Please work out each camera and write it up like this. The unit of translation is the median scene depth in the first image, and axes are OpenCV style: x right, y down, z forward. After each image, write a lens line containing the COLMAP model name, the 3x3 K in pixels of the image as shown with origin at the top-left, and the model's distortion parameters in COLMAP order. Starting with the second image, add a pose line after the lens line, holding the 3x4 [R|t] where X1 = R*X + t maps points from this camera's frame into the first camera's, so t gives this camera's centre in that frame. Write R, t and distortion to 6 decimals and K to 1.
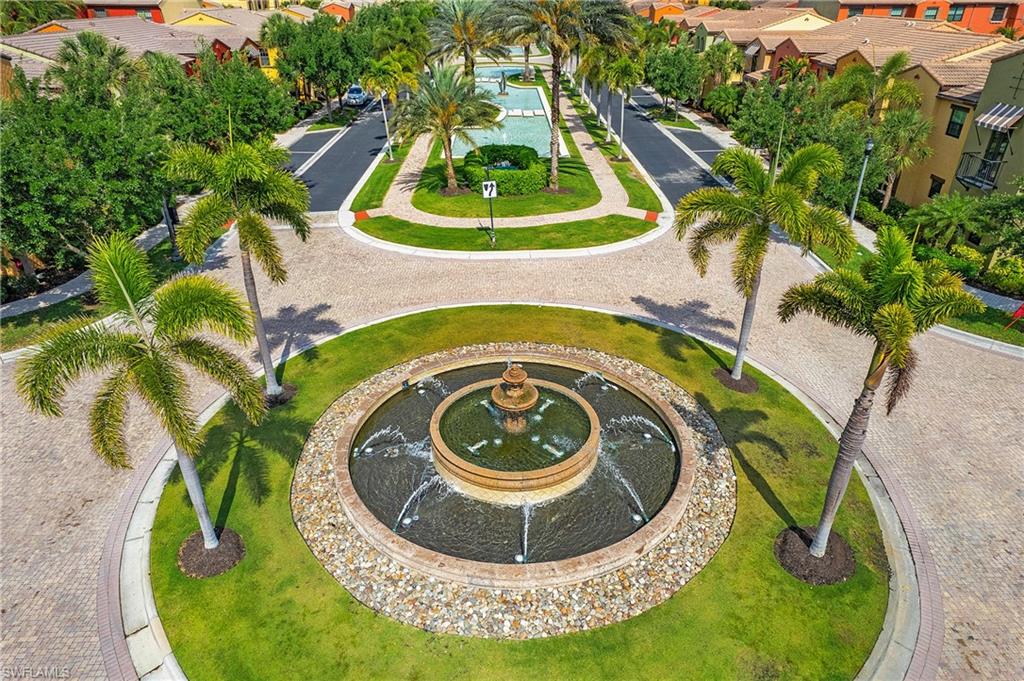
lens RADIAL K [[645.7, 0, 512.9], [0, 645.7, 340.6], [0, 0, 1]] dist [-0.026417, 0.000207]
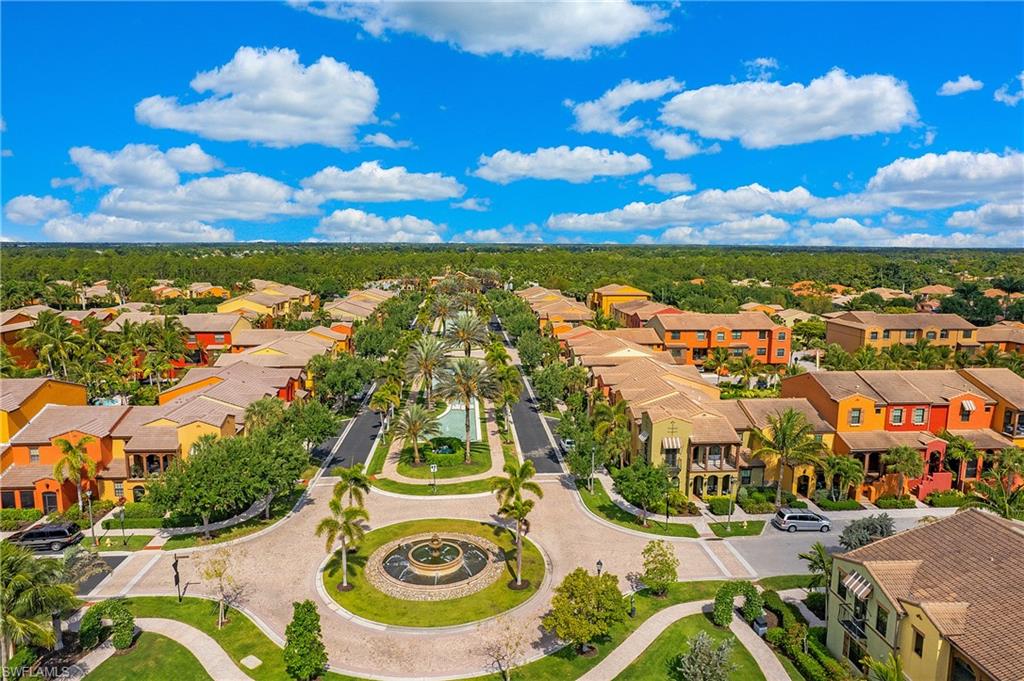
lens RADIAL K [[645.7, 0, 512.7], [0, 645.7, 339.5], [0, 0, 1]] dist [-0.026417, 0.000207]
pose [[0.998272, 0.002651, 0.058696, 0.097936], [0.018215, 0.935804, -0.352049, 0.135440], [-0.055861, 0.352510, 0.934139, -1.193112]]
